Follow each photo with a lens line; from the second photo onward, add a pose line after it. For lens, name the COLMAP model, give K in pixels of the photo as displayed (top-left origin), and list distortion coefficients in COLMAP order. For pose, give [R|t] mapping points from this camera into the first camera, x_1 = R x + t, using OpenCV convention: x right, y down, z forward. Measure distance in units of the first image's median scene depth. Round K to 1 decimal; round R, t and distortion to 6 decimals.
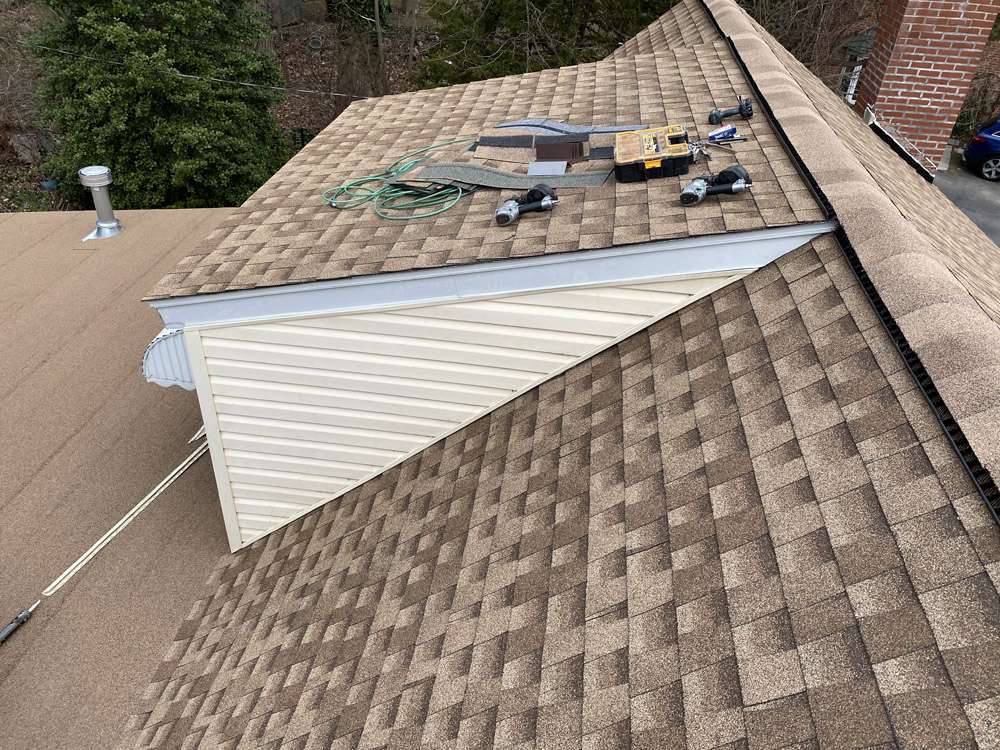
lens RADIAL K [[746.3, 0, 500.0], [0, 746.3, 375.0], [0, 0, 1]] dist [0.038811, -0.064422]
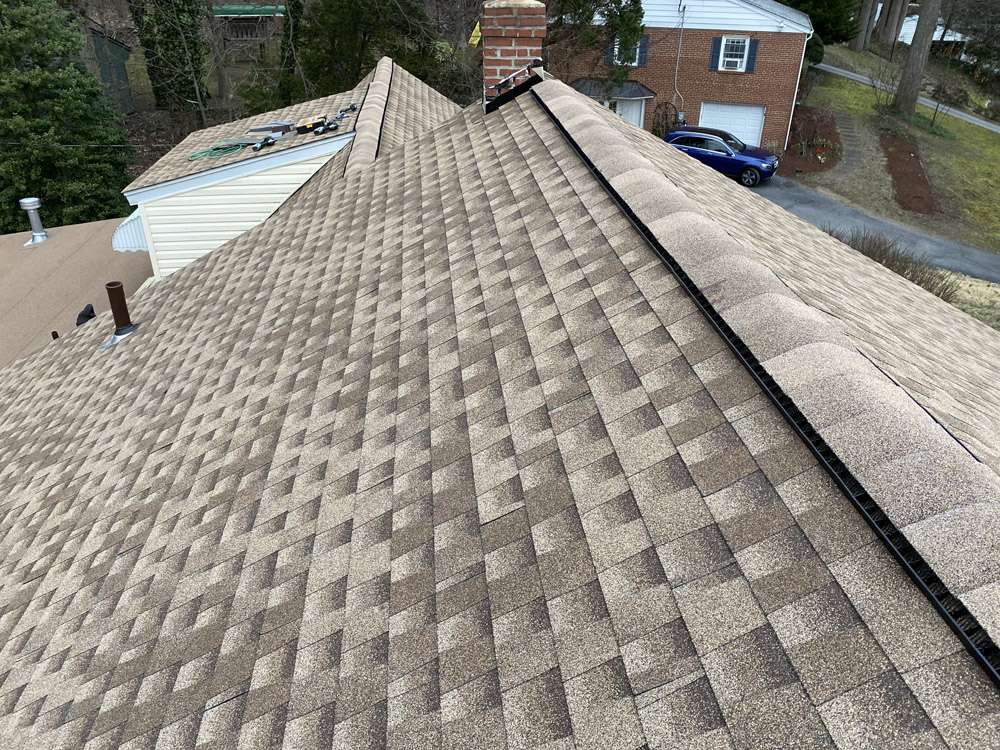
lens RADIAL K [[746.3, 0, 500.0], [0, 746.3, 375.0], [0, 0, 1]] dist [0.038811, -0.064422]
pose [[0.973798, -0.149186, 0.171641, 0.085267], [0.163601, 0.983817, -0.073073, 0.289404], [-0.157962, 0.099239, 0.982446, -0.535629]]
